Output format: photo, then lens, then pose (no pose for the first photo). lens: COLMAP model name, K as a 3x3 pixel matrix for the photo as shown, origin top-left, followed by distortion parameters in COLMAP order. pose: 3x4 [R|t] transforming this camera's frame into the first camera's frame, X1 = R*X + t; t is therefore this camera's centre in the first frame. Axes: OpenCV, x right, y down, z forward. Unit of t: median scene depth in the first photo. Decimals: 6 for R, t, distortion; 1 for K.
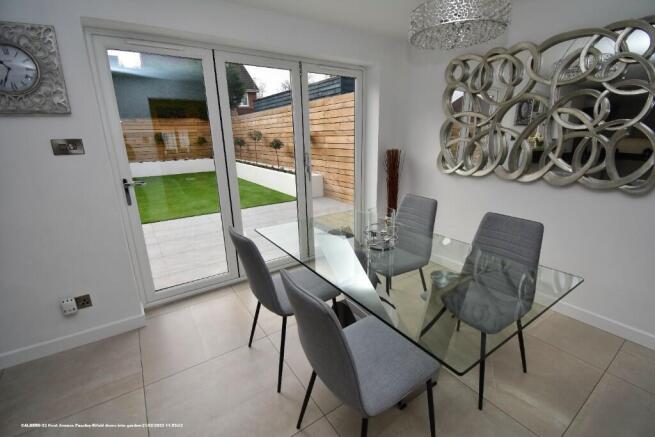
lens RADIAL K [[291.9, 0, 331.1], [0, 291.9, 216.6], [0, 0, 1]] dist [0.018937, -0.022505]
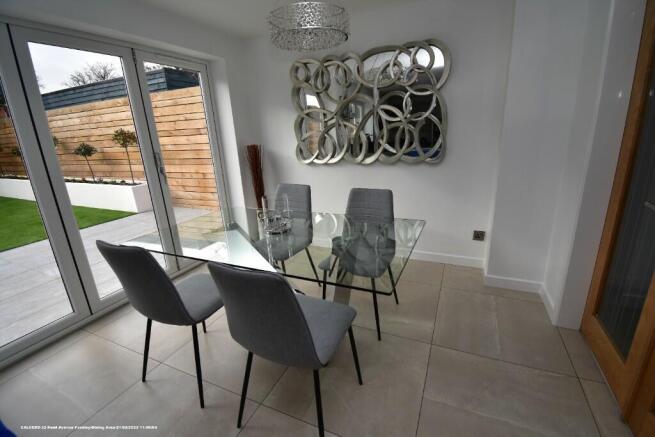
lens RADIAL K [[291.9, 0, 331.1], [0, 291.9, 216.6], [0, 0, 1]] dist [0.018937, -0.022505]
pose [[0.856891, -0.165506, 0.488207, -0.133439], [0.167218, 0.985090, 0.040456, 0.030763], [-0.487623, 0.046970, 0.871790, -0.018098]]
